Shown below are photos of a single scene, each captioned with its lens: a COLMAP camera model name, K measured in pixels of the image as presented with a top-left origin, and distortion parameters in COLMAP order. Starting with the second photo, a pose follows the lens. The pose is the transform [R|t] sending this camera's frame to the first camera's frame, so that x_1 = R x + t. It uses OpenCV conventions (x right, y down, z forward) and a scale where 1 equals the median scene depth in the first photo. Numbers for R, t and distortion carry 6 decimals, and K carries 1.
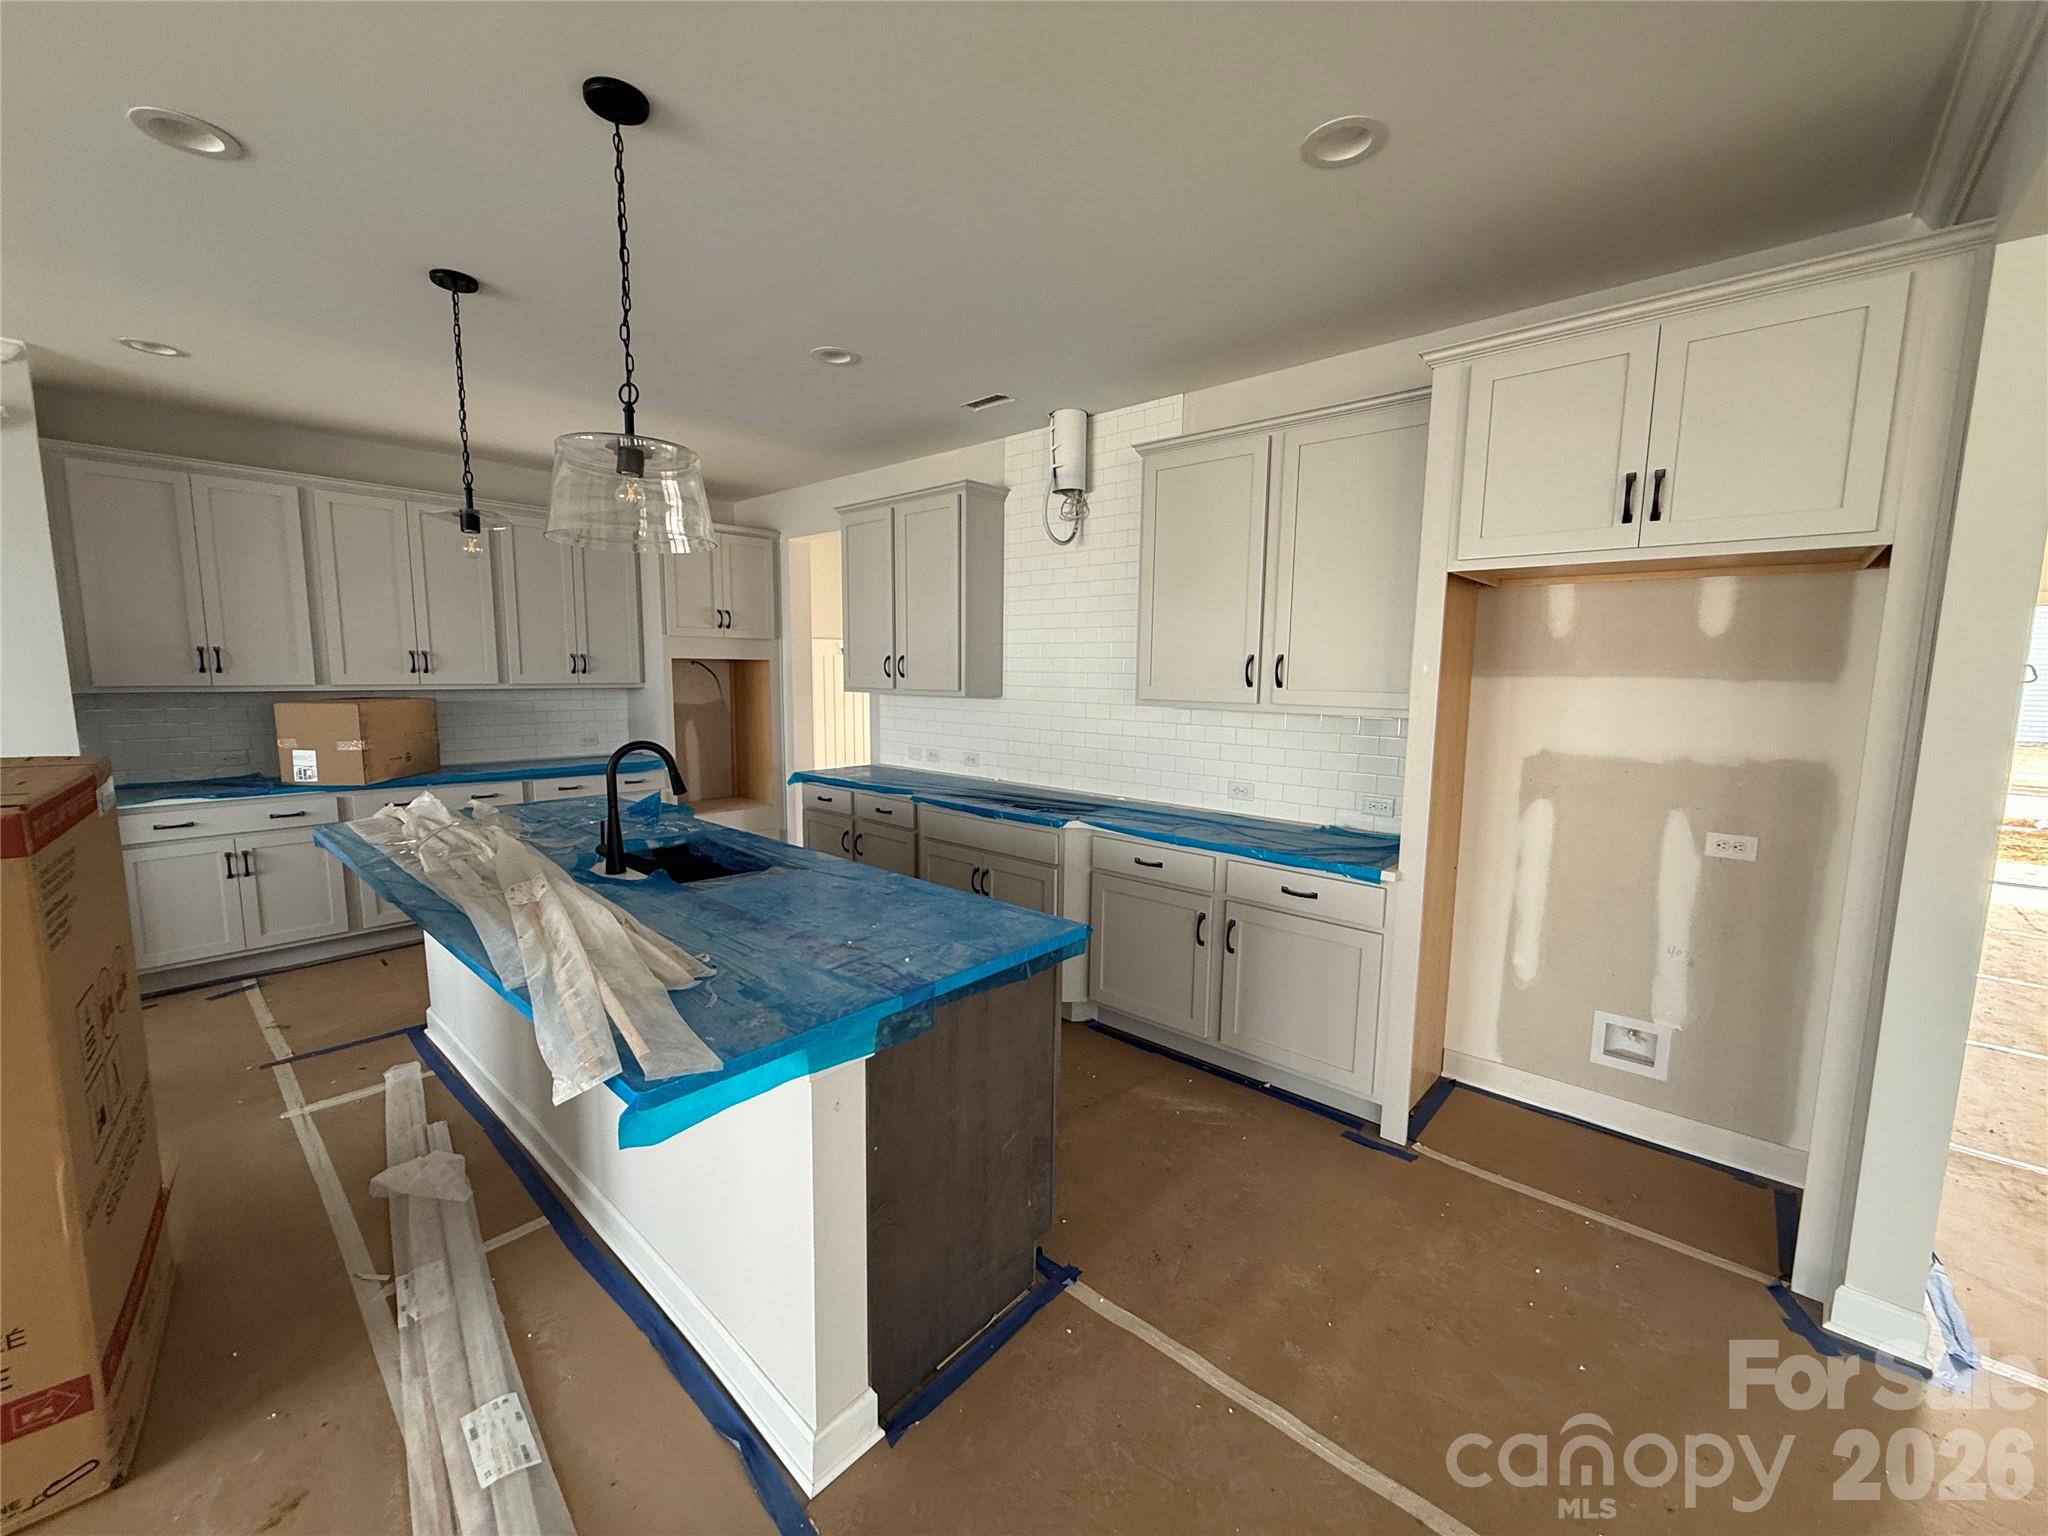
lens RADIAL K [[812.0, 0, 1025.3], [0, 812.0, 767.3], [0, 0, 1]] dist [0.001916, 0.000255]
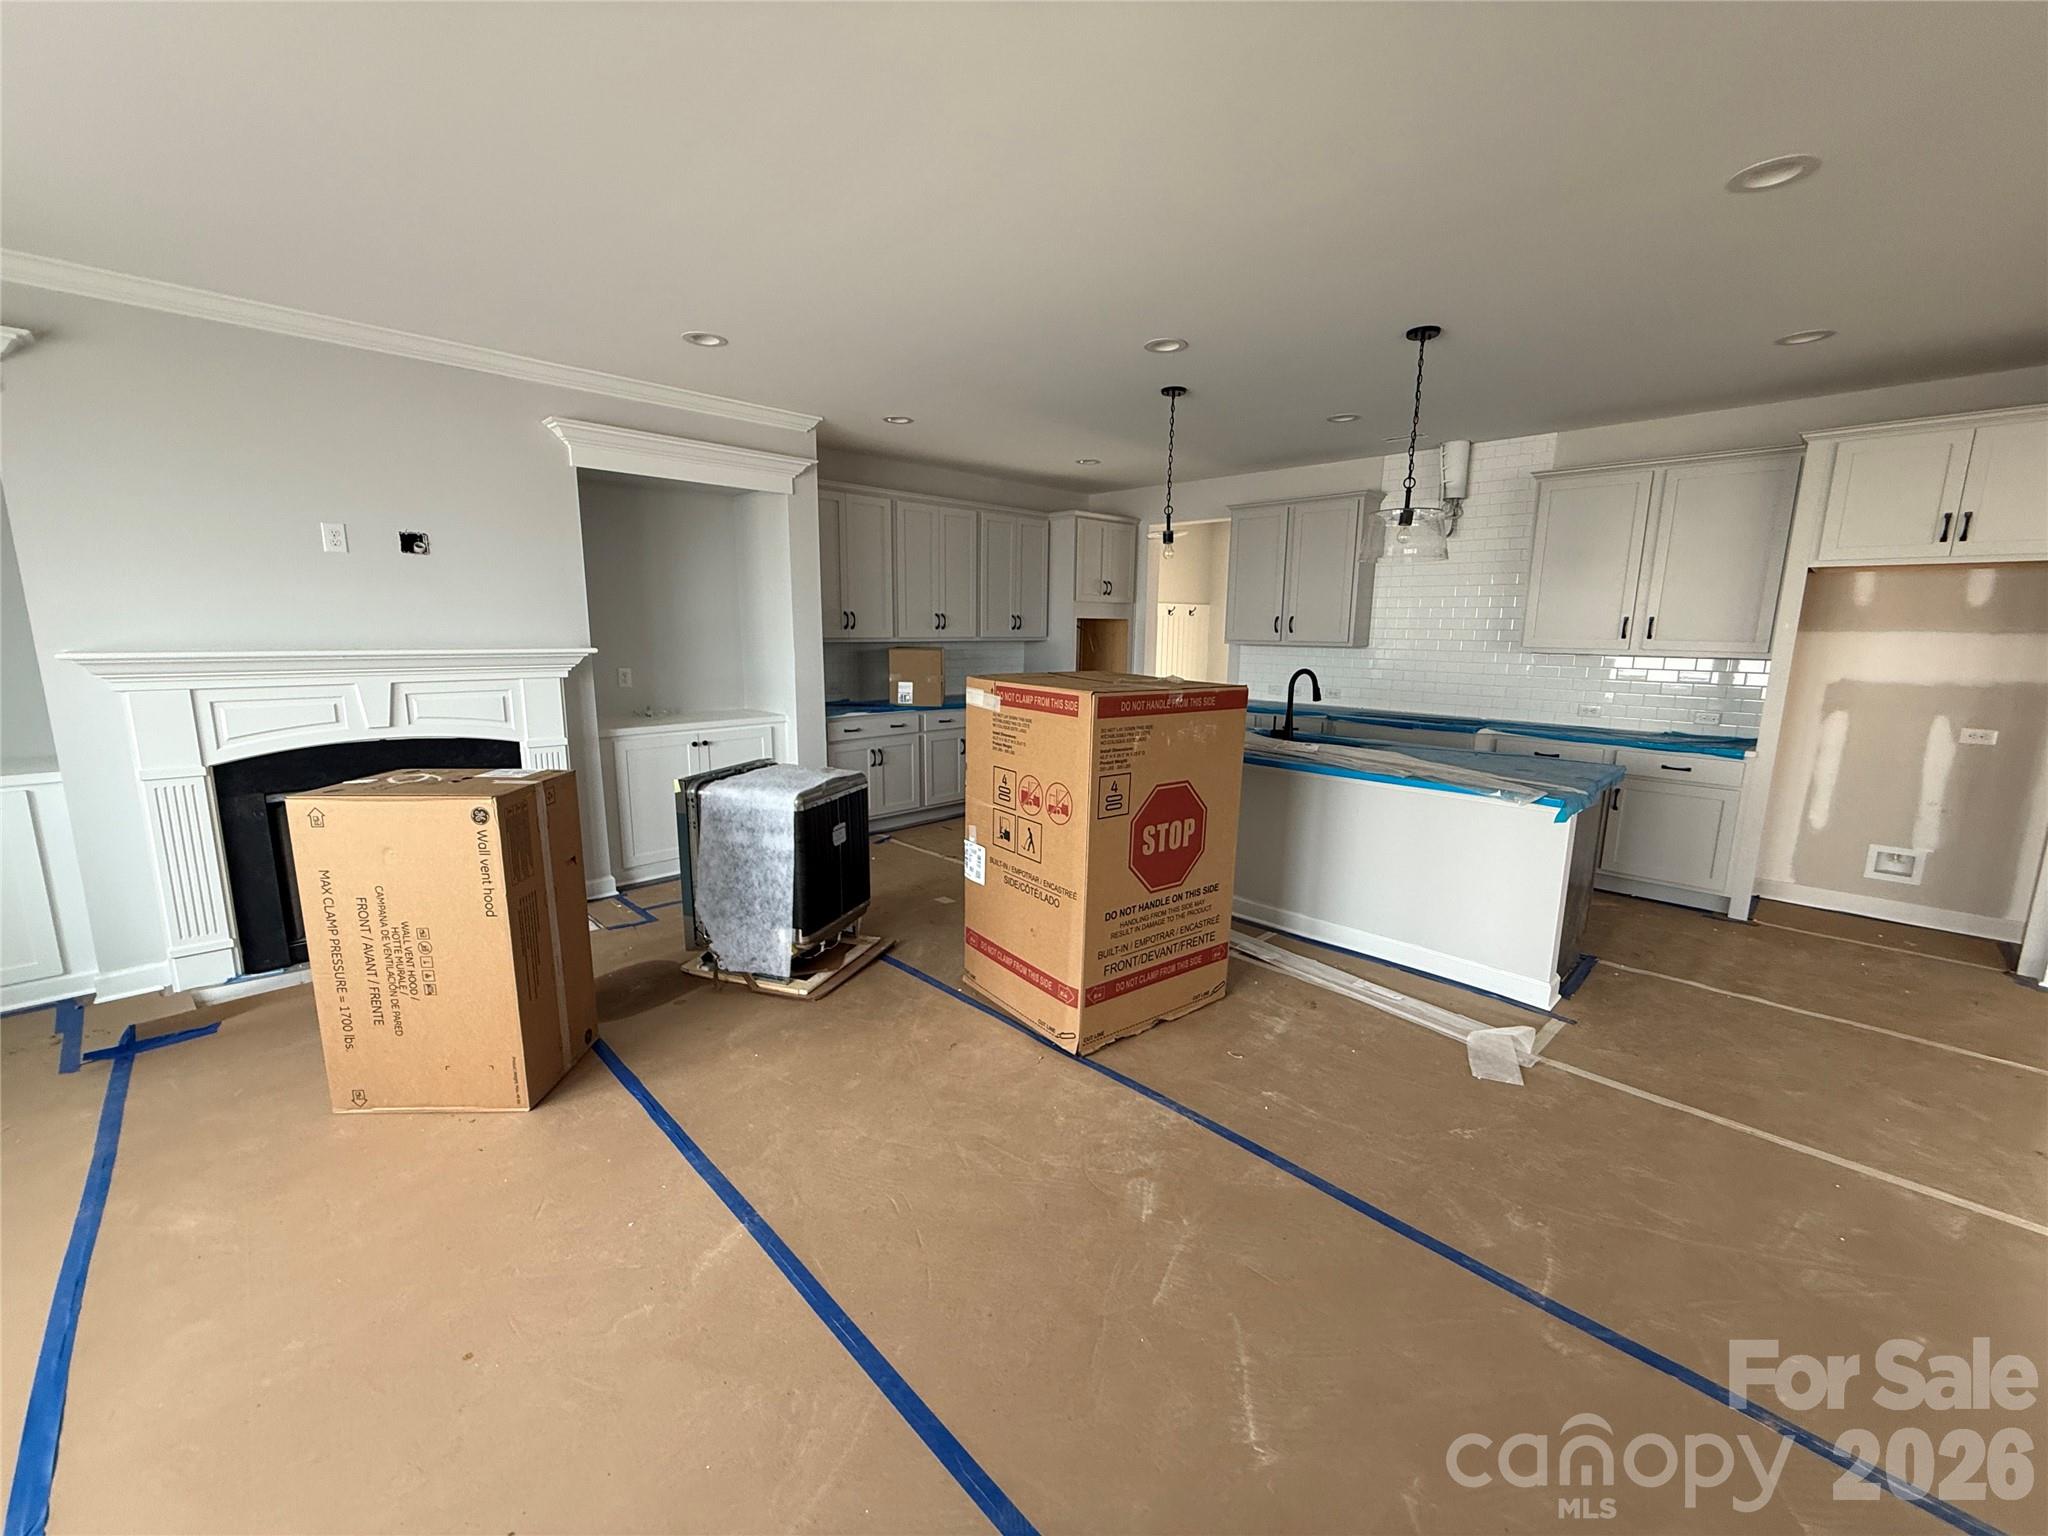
lens RADIAL K [[812.0, 0, 1022.2], [0, 812.0, 766.7], [0, 0, 1]] dist [0.001916, 0.000255]
pose [[0.998023, 0.010683, -0.061942, -0.826690], [-0.007452, 0.998610, 0.052173, 0.076359], [0.062414, -0.051608, 0.996715, -0.655353]]
